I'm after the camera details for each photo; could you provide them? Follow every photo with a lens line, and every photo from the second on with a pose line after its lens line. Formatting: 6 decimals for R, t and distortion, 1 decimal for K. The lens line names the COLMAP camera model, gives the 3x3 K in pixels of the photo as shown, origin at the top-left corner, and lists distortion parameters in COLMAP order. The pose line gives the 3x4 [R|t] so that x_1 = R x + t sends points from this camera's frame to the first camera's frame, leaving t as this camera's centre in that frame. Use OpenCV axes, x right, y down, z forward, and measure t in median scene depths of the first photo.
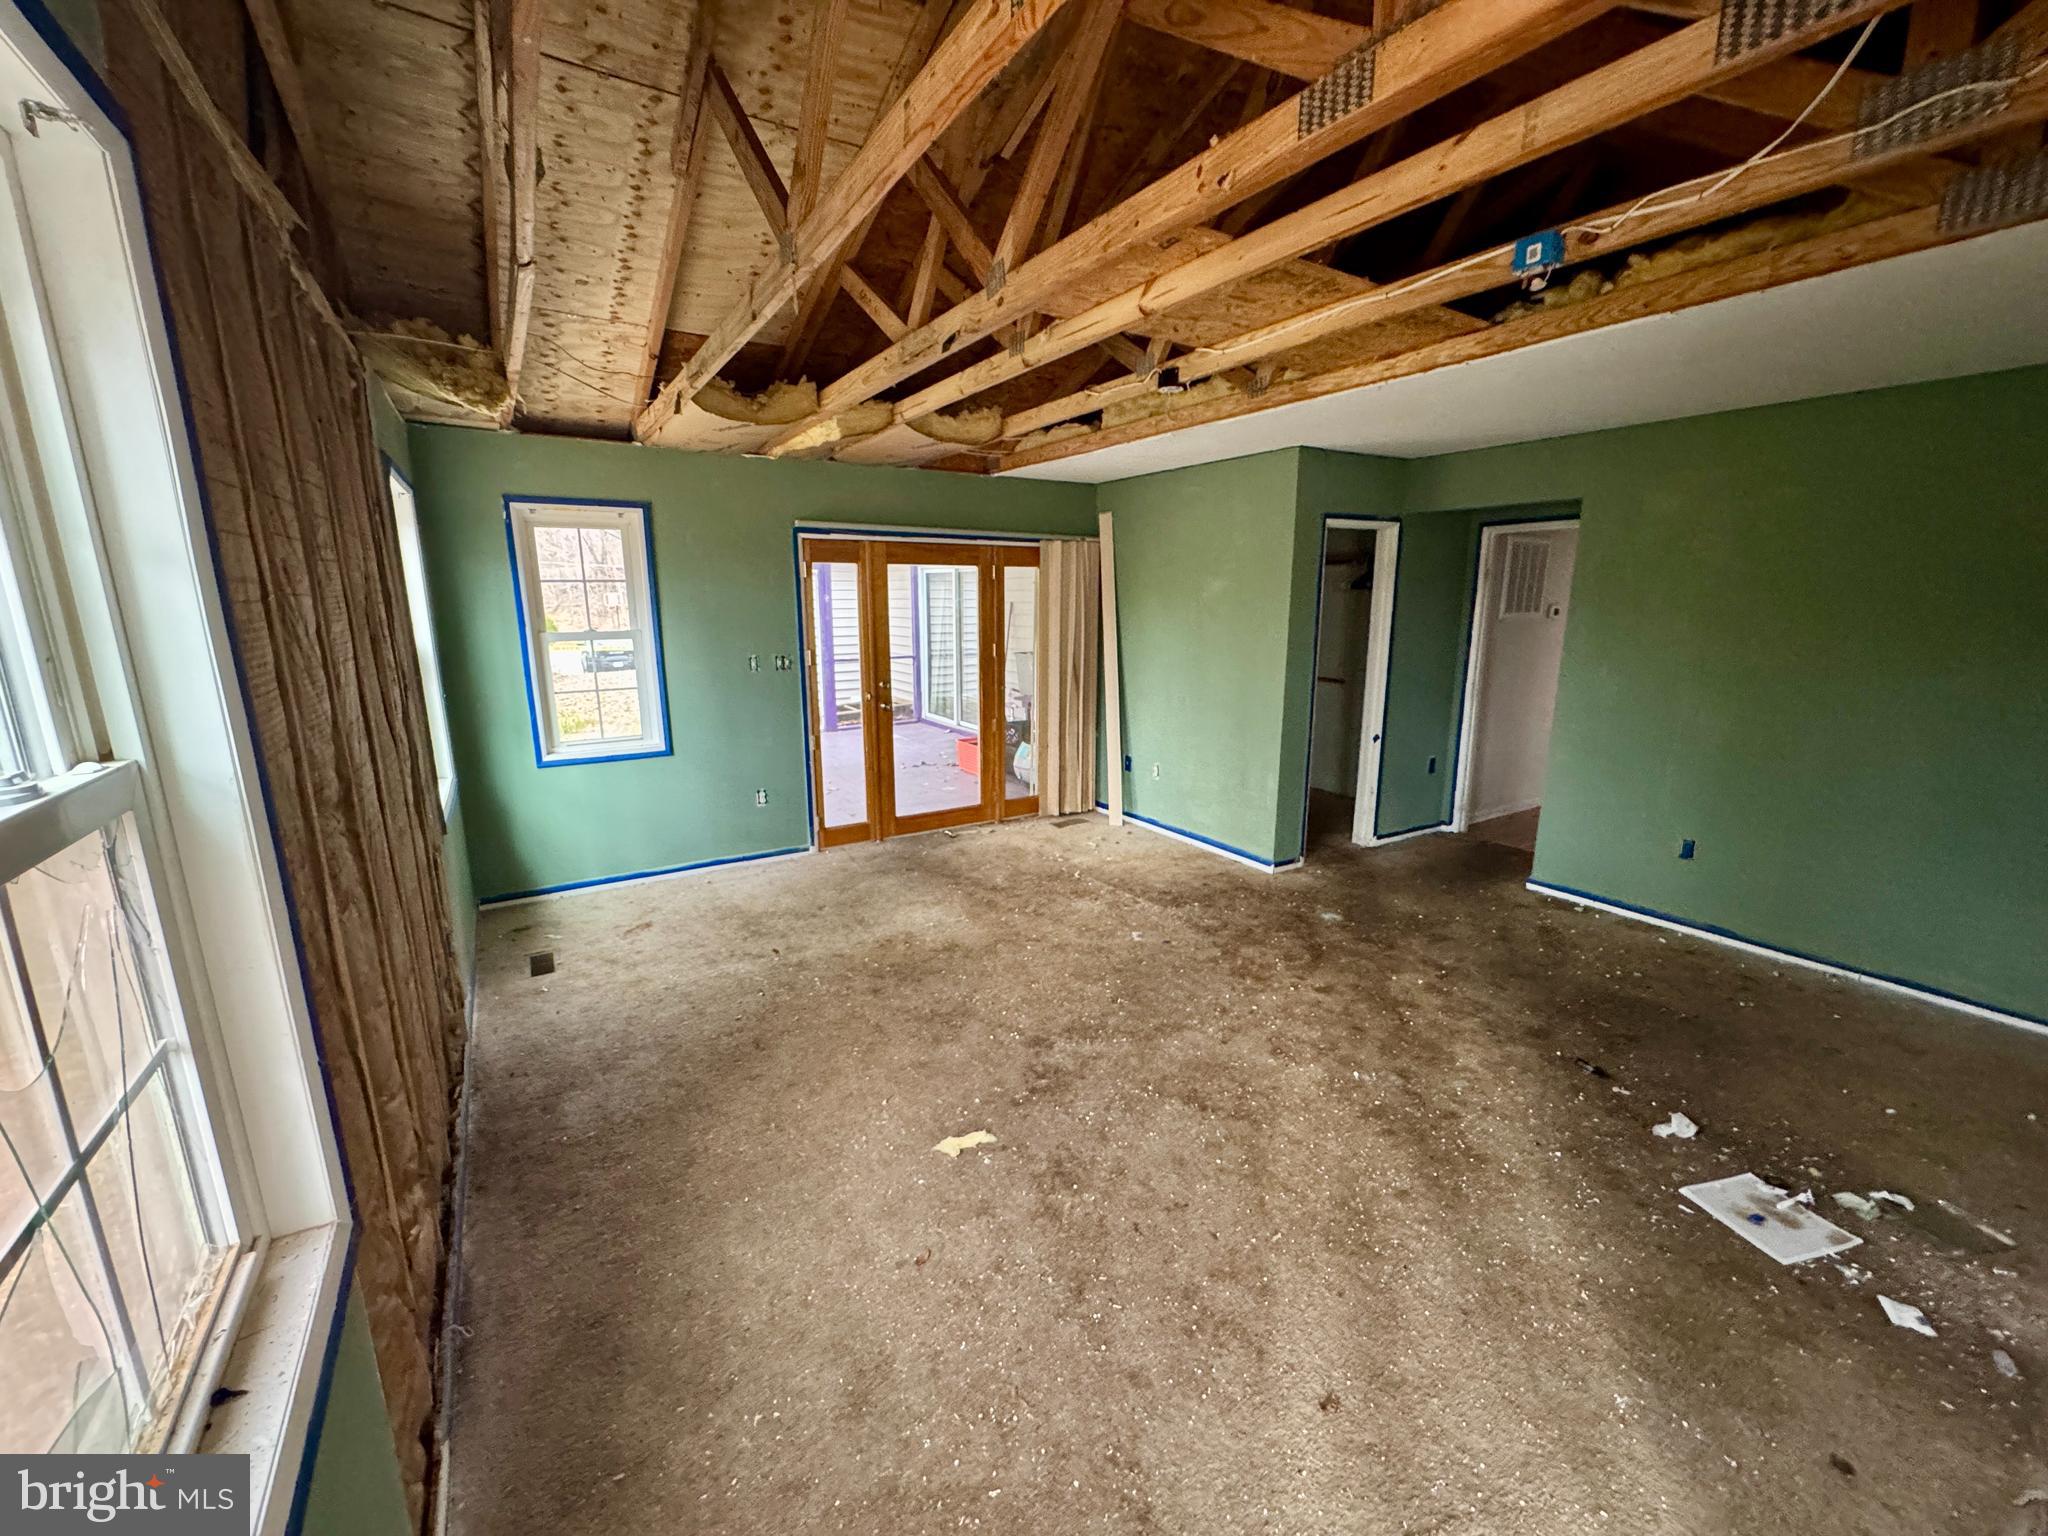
lens RADIAL K [[821.9, 0, 1027.8], [0, 821.9, 767.7], [0, 0, 1]] dist [-0.003483, -0.000007]
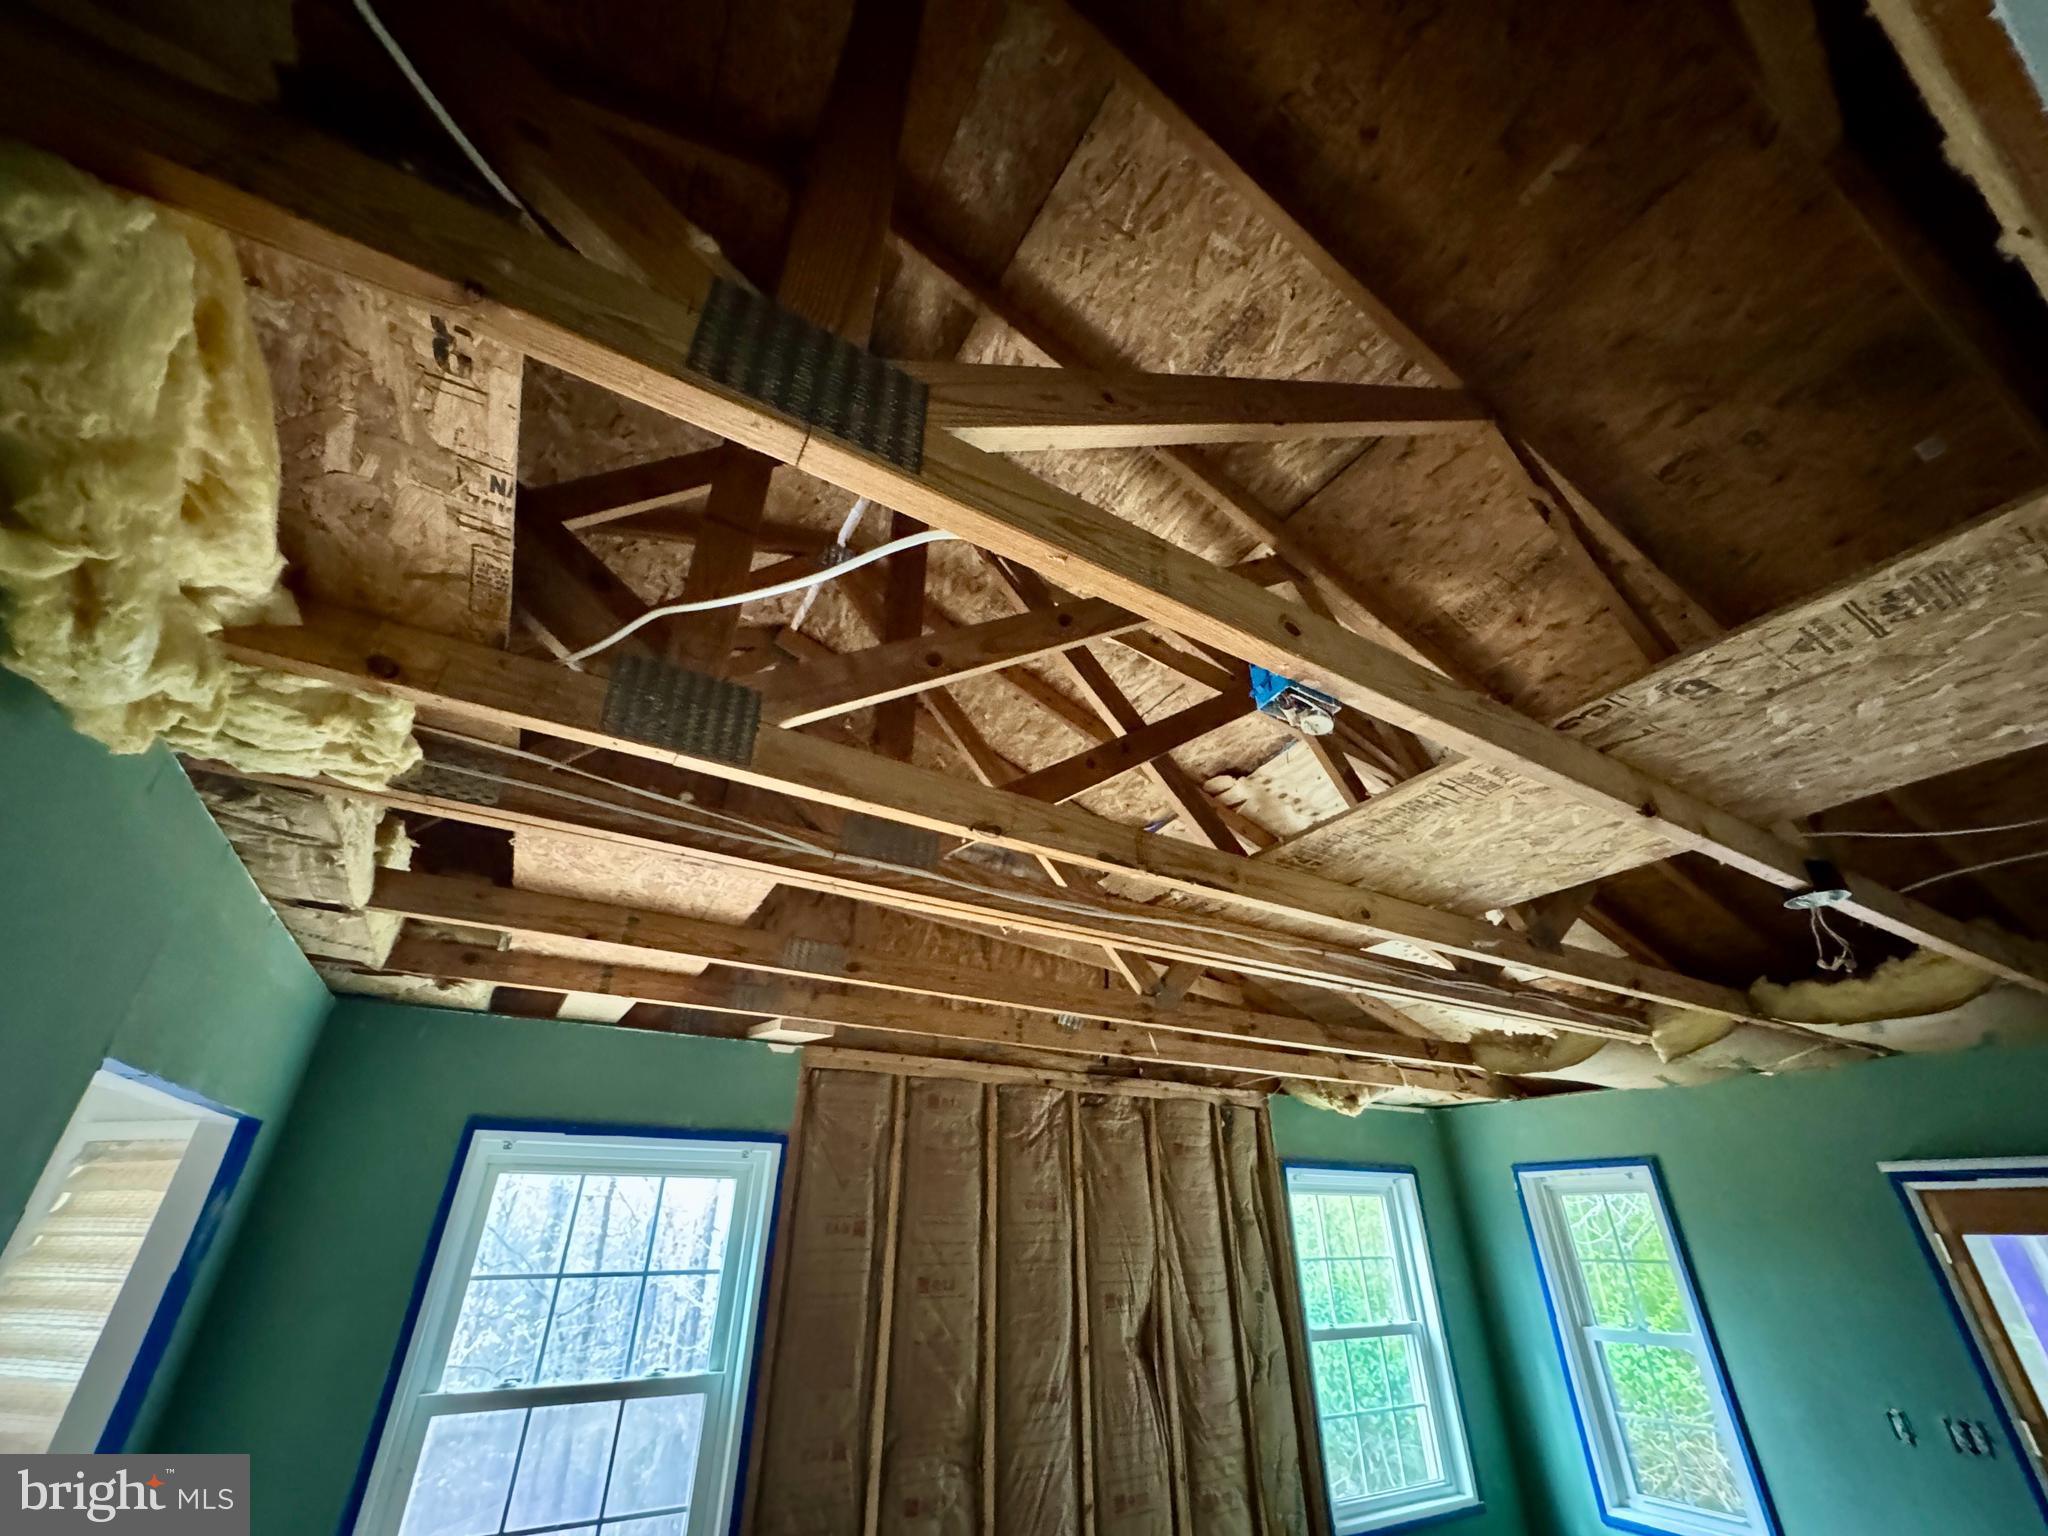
lens RADIAL K [[817.4, 0, 1022.6], [0, 817.4, 766.1], [0, 0, 1]] dist [-0.002824, -0.000368]
pose [[-0.037186, -0.485998, -0.873168, 0.529248], [-0.207187, 0.858536, -0.469031, -0.159272], [0.977594, 0.163468, -0.132617, 0.466769]]
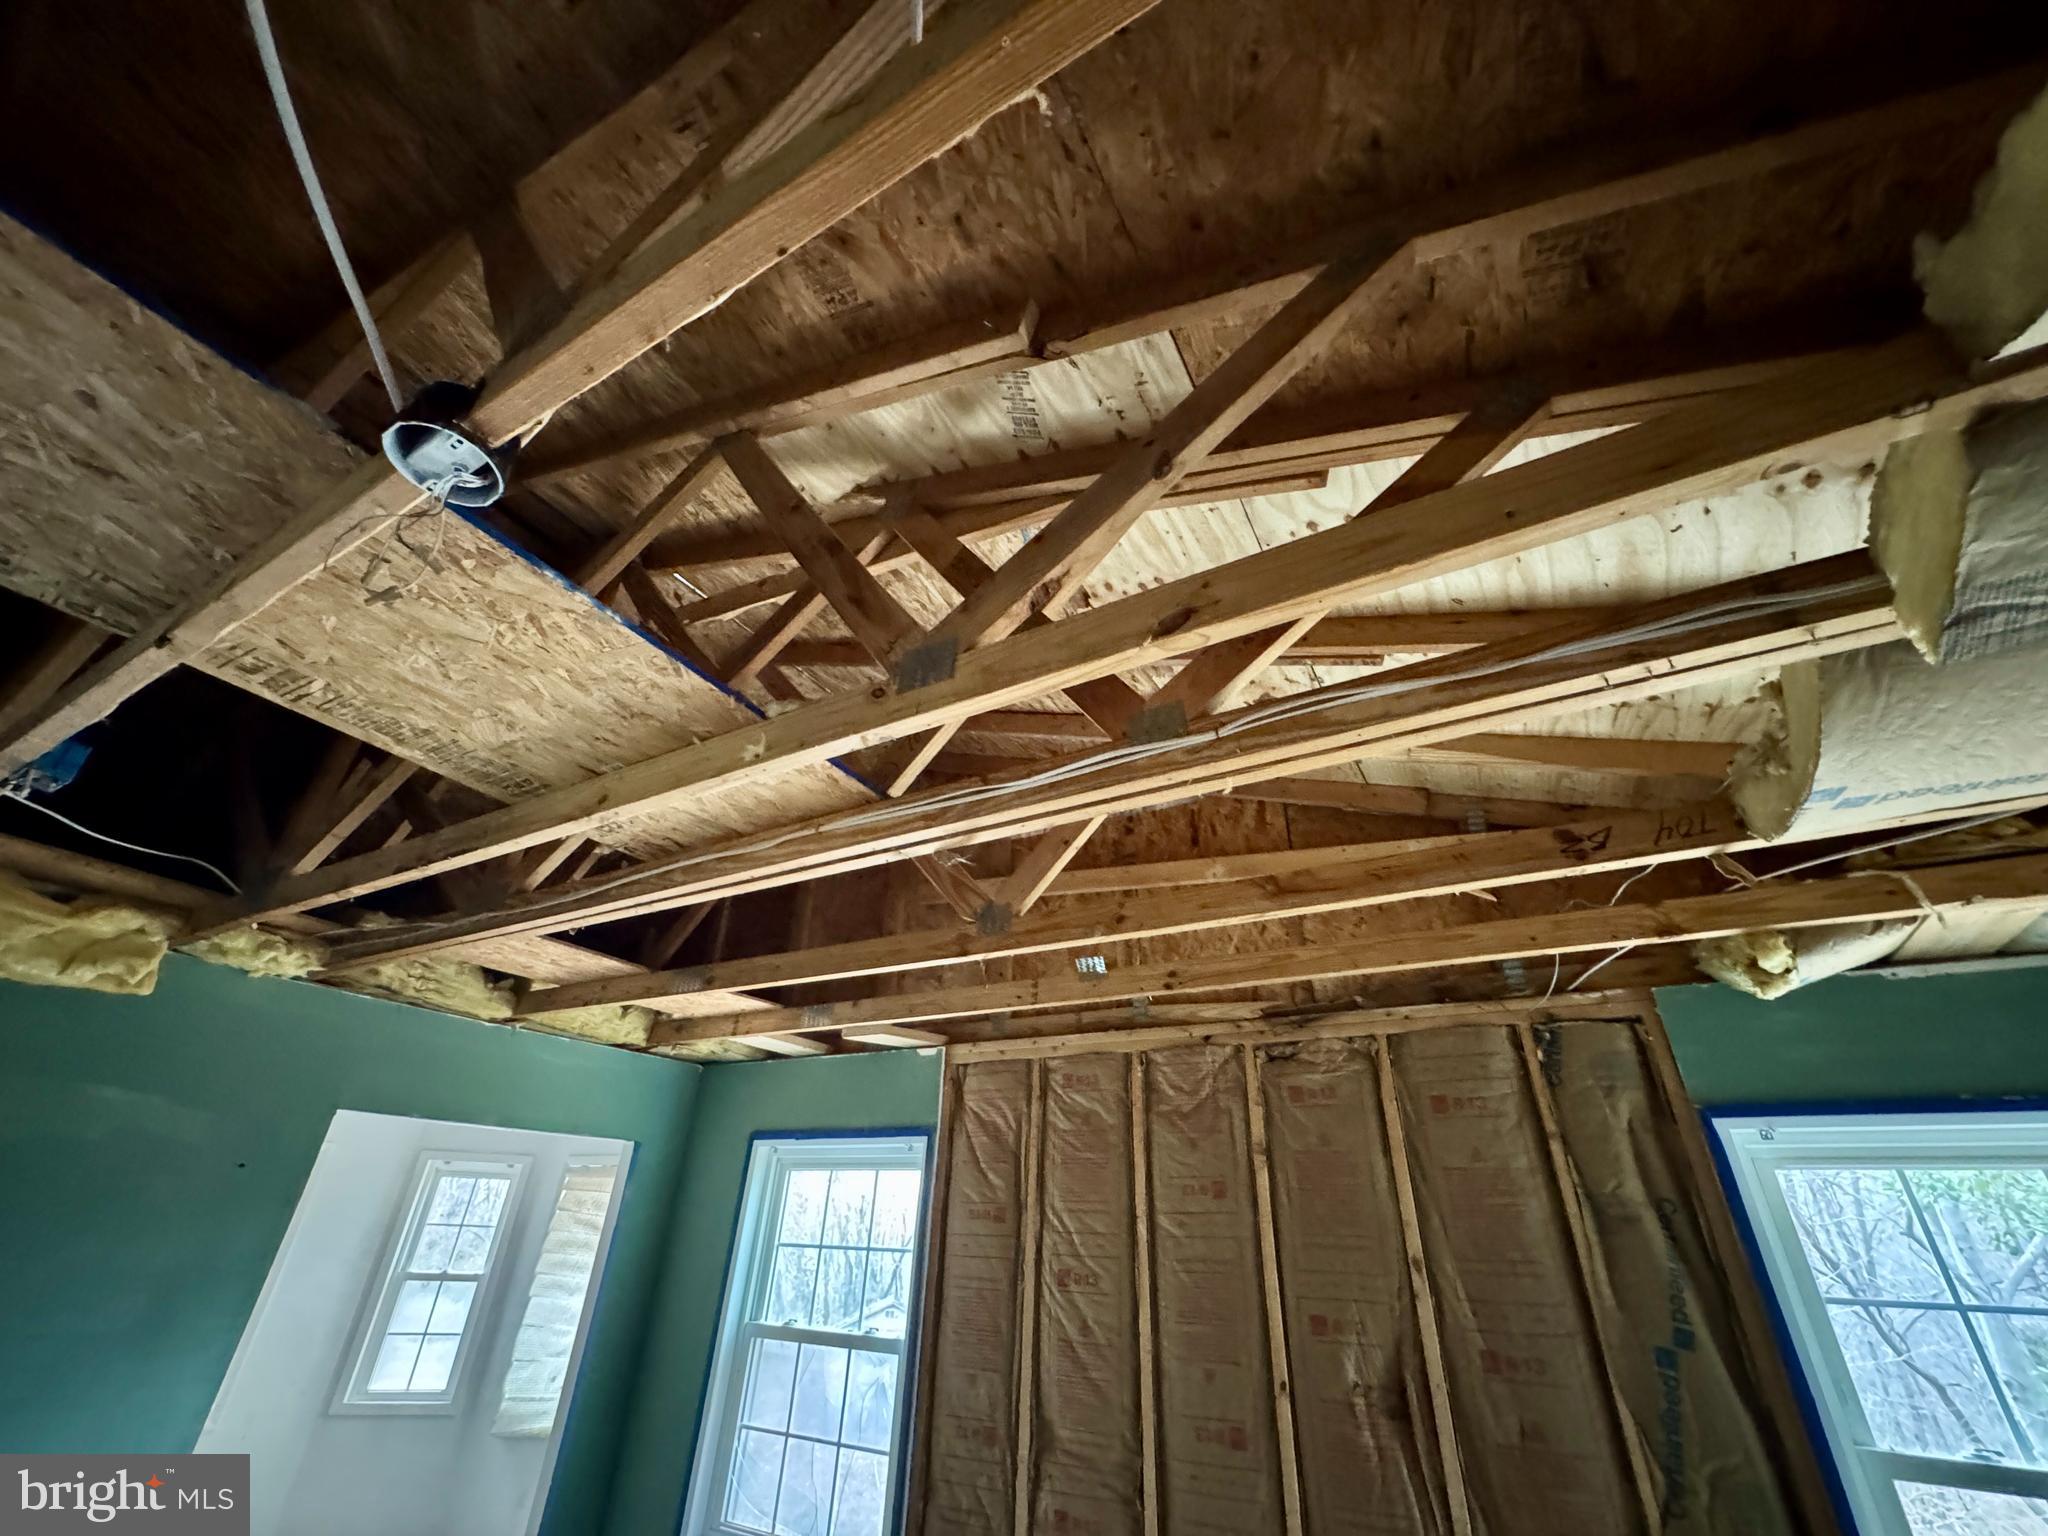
lens RADIAL K [[821.9, 0, 1027.8], [0, 821.9, 767.7], [0, 0, 1]] dist [-0.003483, -0.000007]
pose [[-0.884303, -0.255207, -0.390995, 0.074836], [-0.126854, 0.937225, -0.324835, -0.253162], [0.449351, -0.237653, -0.861165, 1.016452]]
